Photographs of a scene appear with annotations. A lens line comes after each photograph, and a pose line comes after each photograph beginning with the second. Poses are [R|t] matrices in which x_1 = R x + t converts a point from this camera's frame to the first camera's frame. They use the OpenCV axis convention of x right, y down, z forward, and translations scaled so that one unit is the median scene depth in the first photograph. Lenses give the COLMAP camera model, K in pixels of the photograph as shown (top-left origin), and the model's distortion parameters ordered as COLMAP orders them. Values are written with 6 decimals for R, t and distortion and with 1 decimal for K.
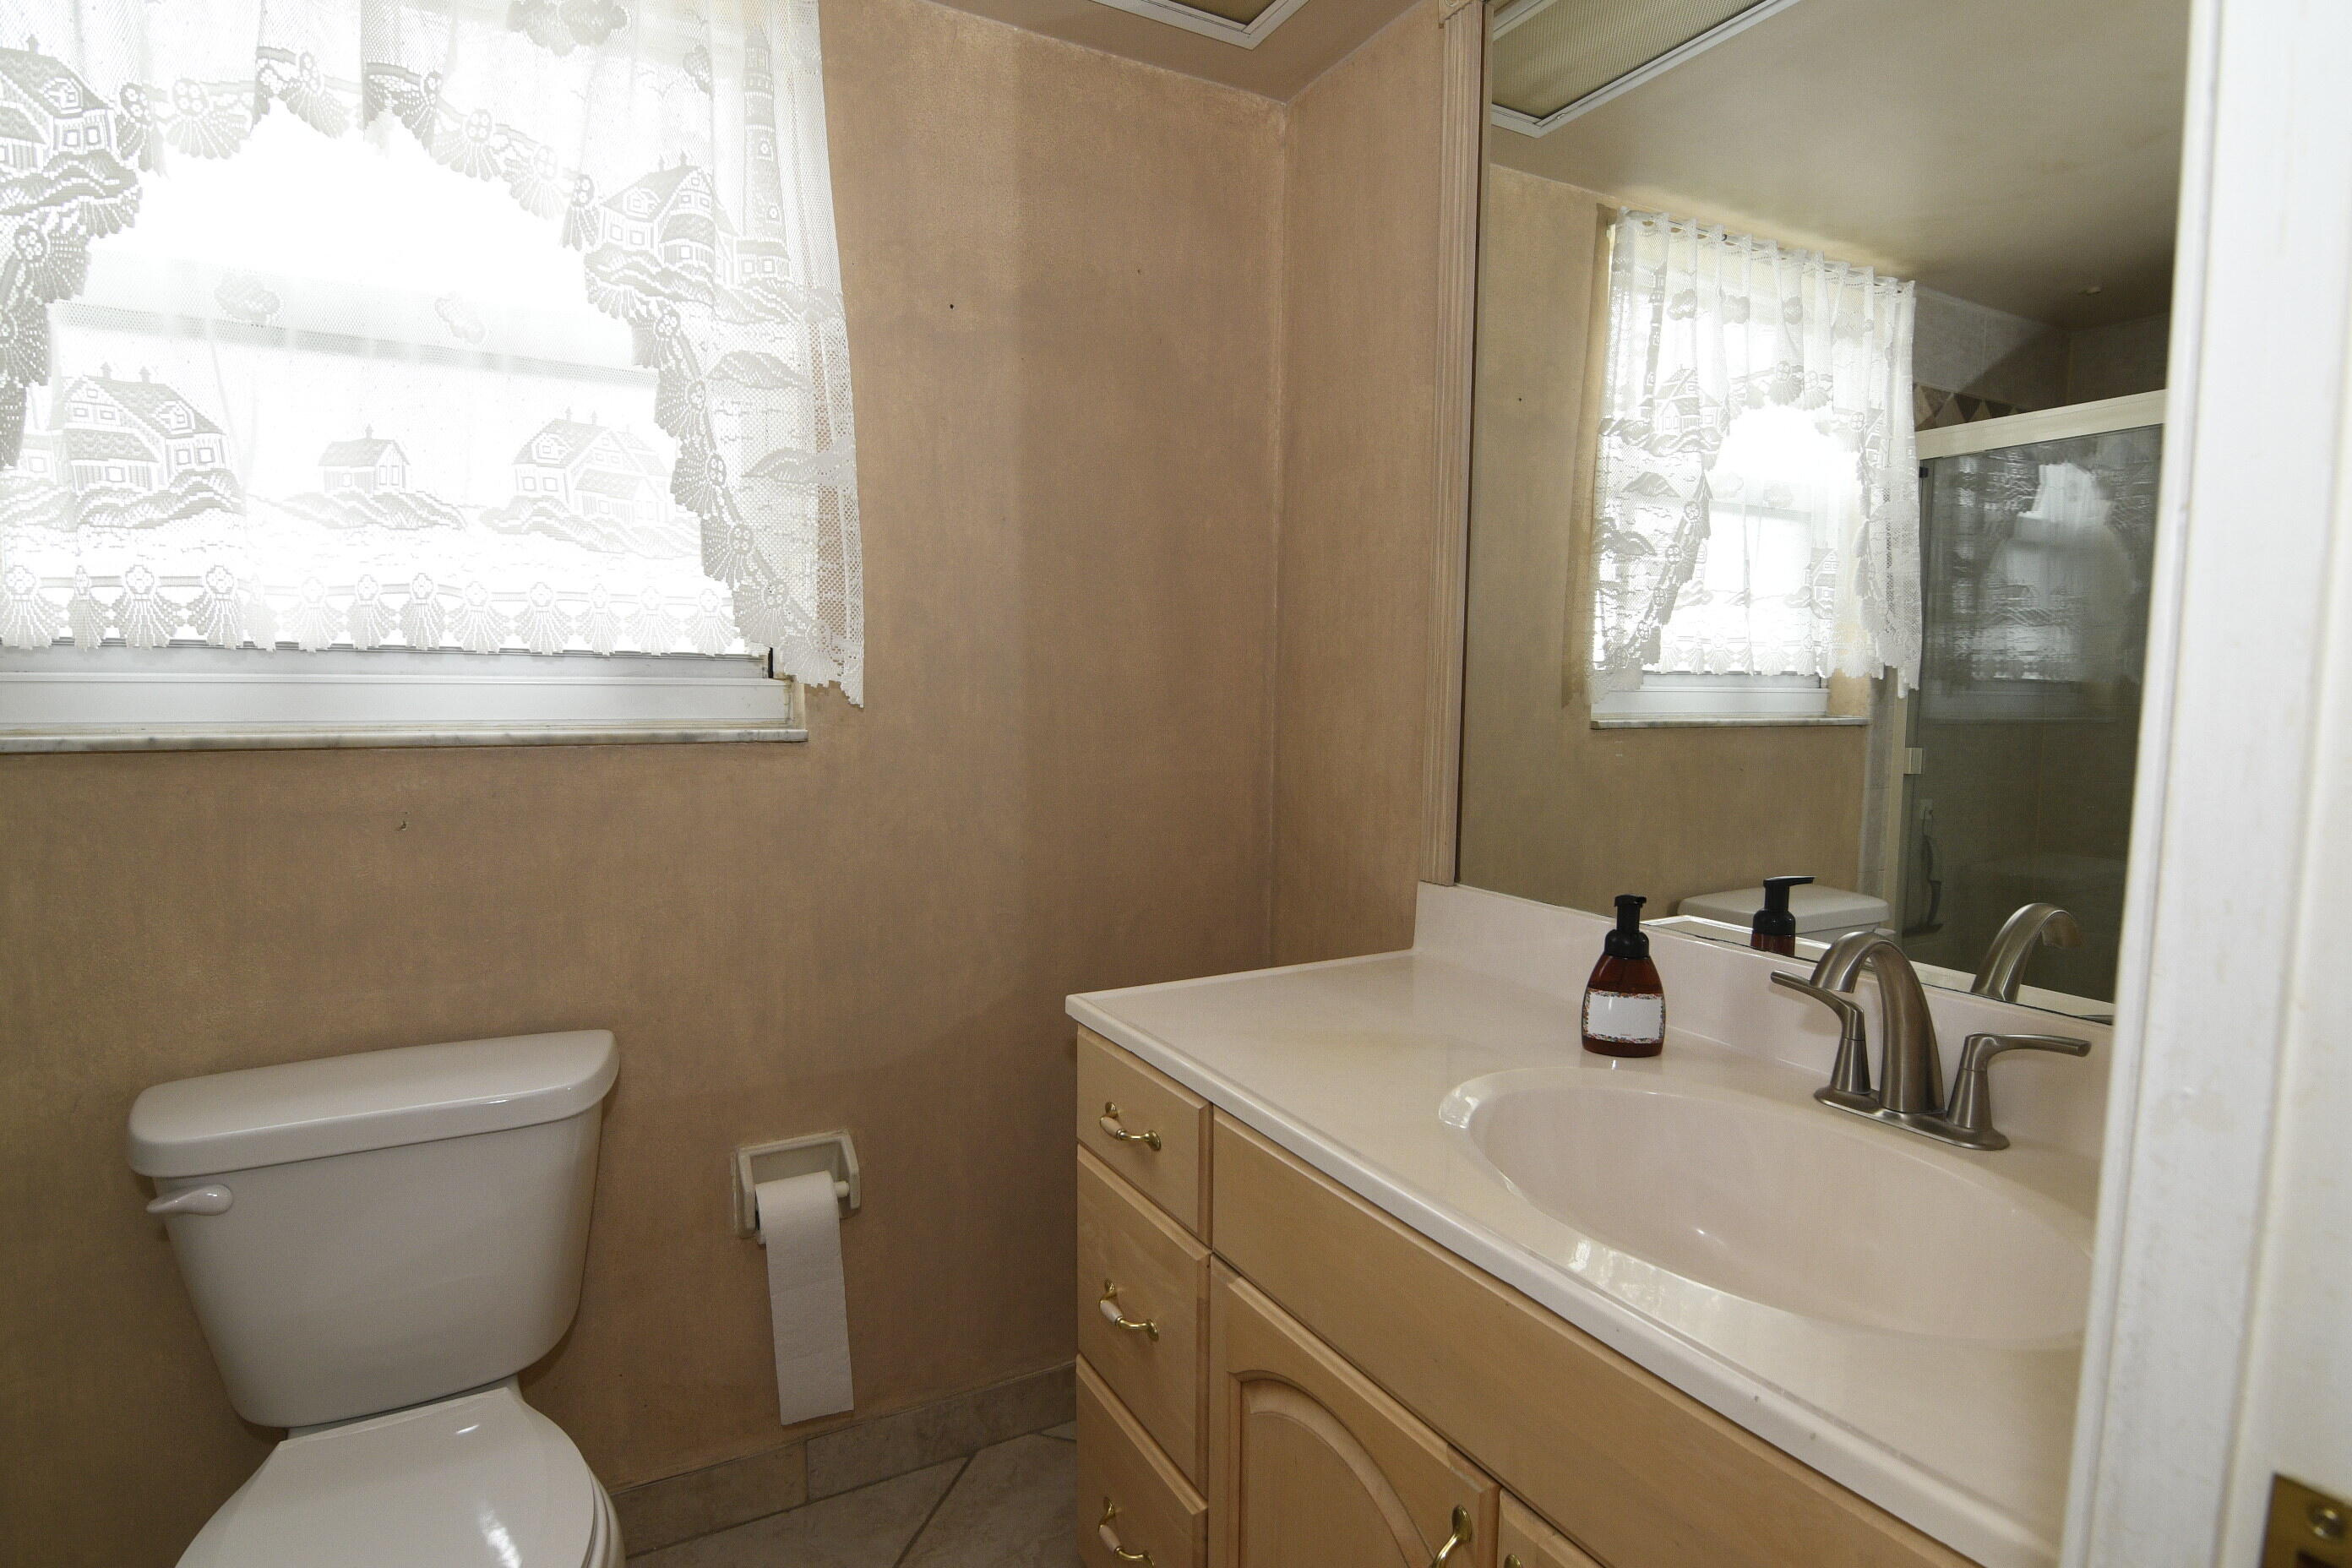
lens RADIAL K [[1191.3, 0, 1156.4], [0, 1191.3, 807.8], [0, 0, 1]] dist [-0.000466, -0.013163]
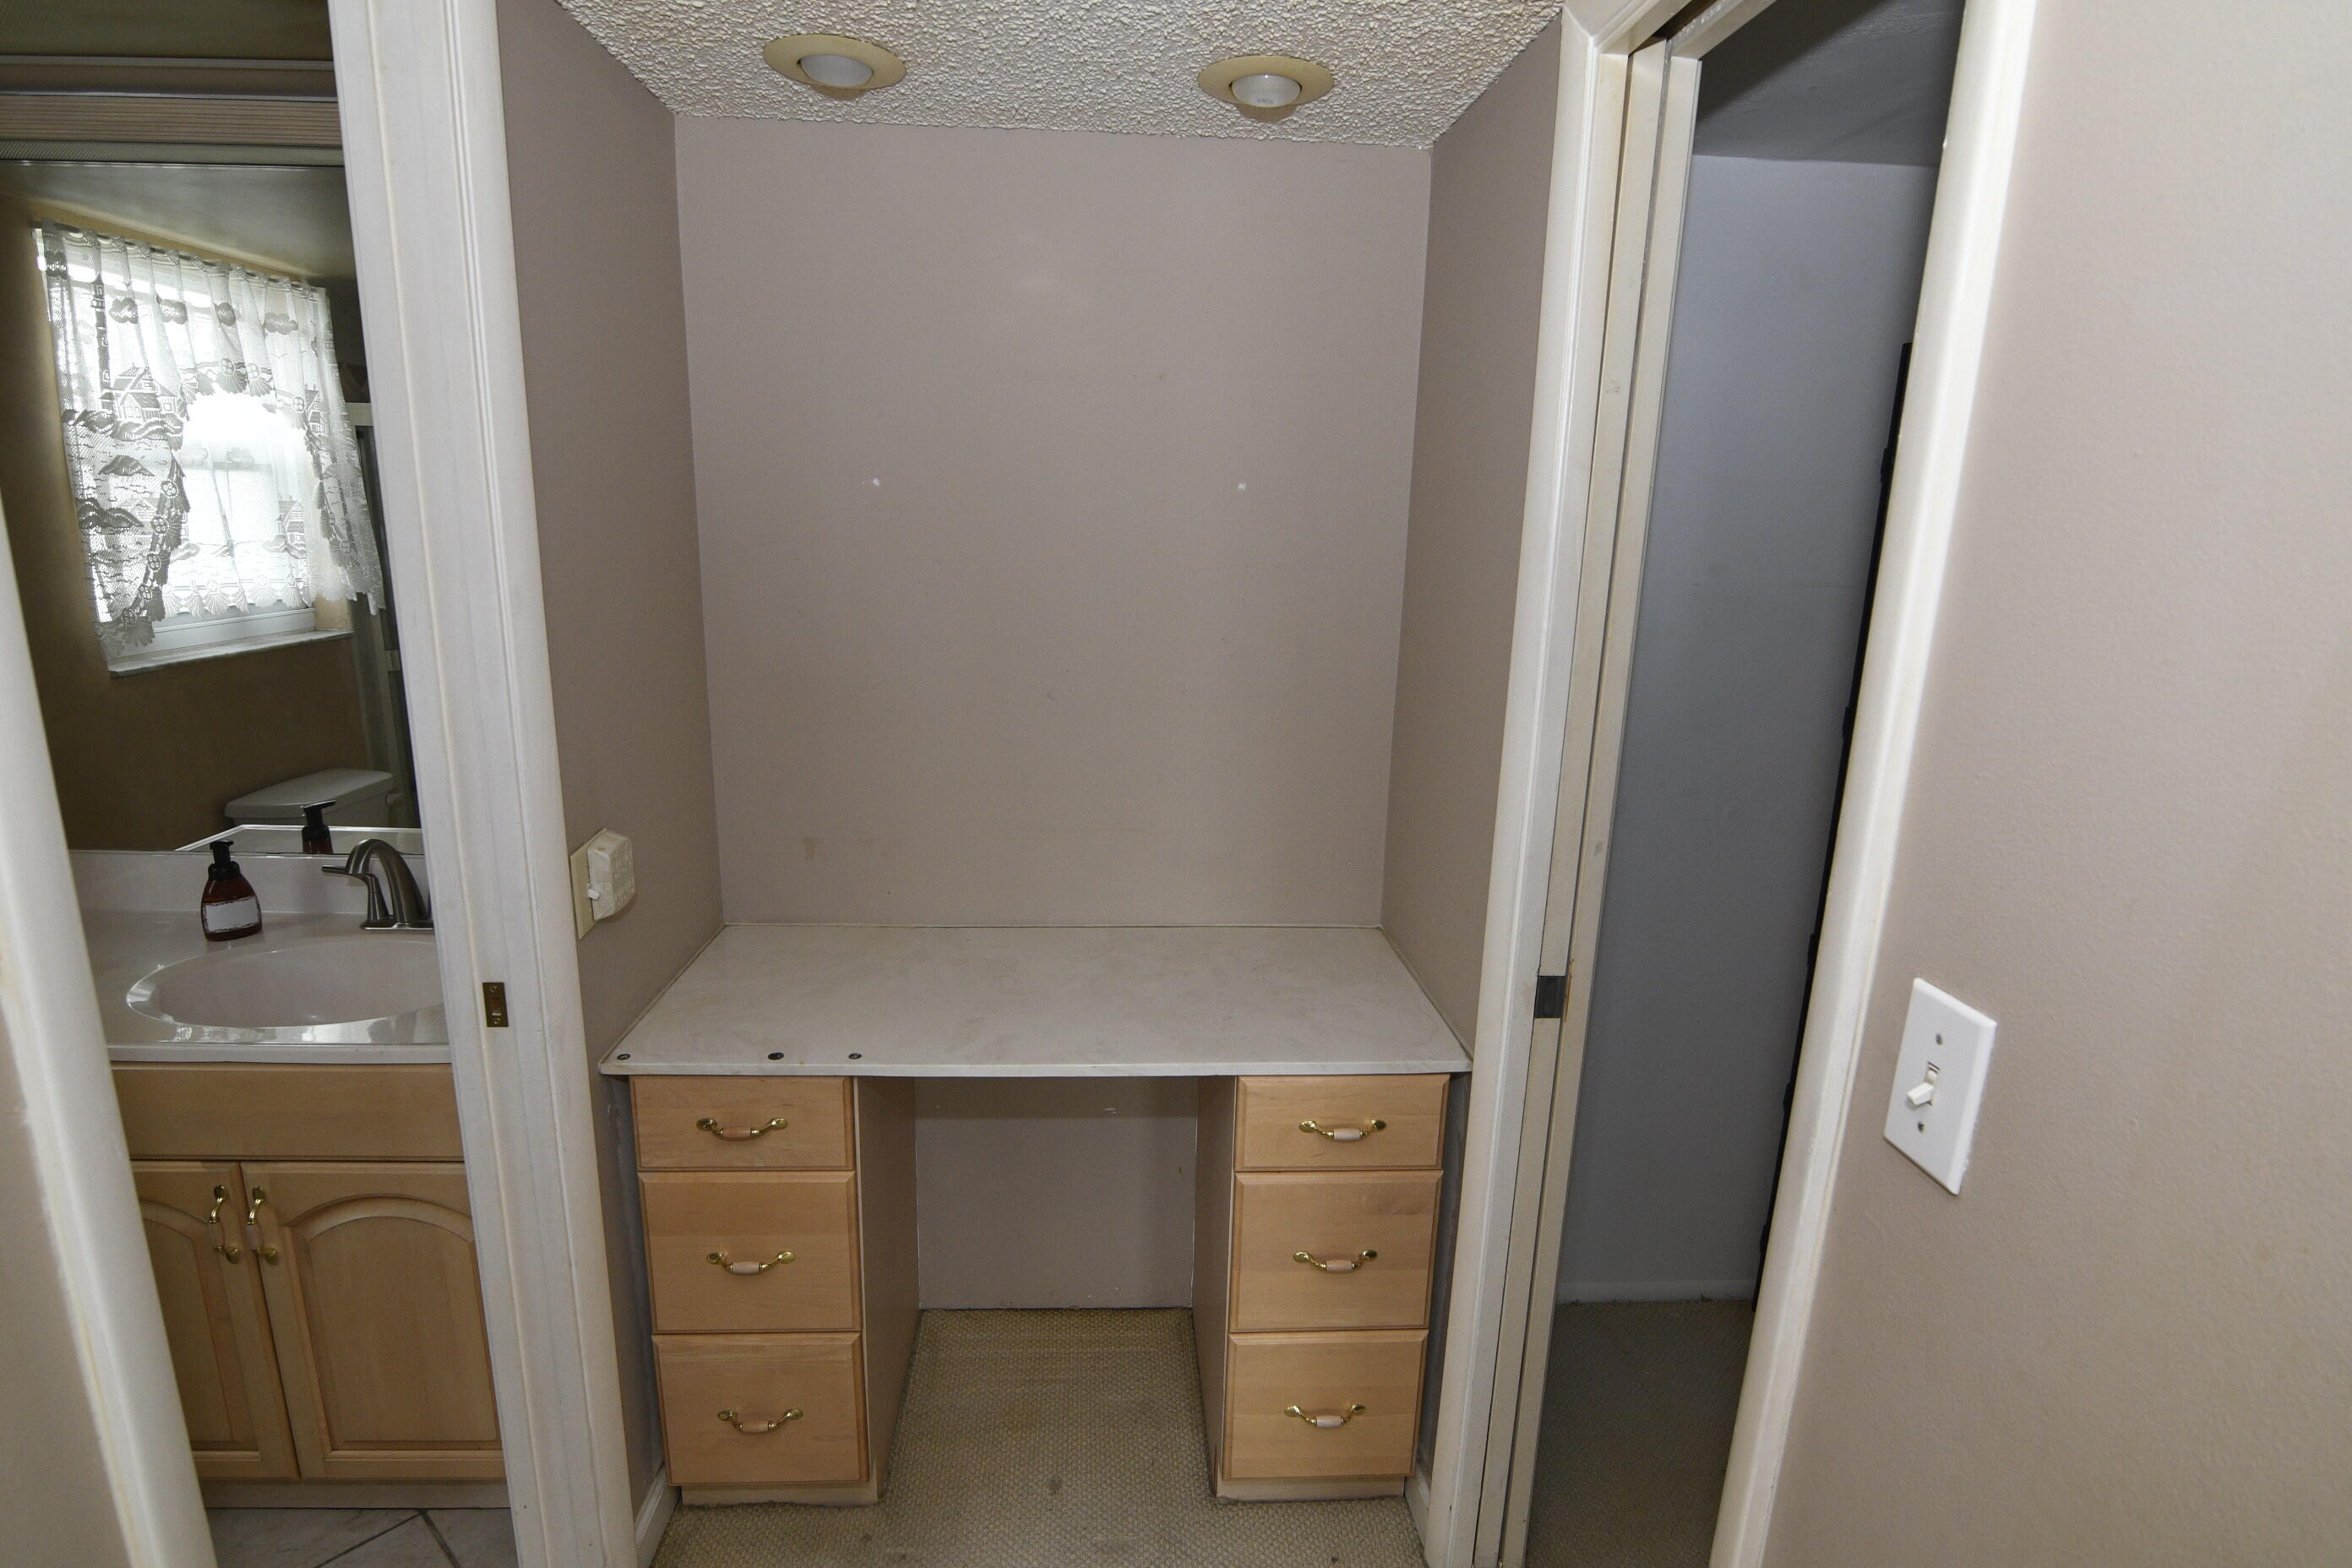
lens RADIAL K [[1210.7, 0, 1173.5], [0, 1210.7, 793.0], [0, 0, 1]] dist [-0.017680, -0.000544]
pose [[0.430411, -0.202060, 0.879726, -0.236068], [0.069443, 0.979146, 0.190920, -0.108117], [-0.899958, -0.021083, 0.435467, -0.444713]]
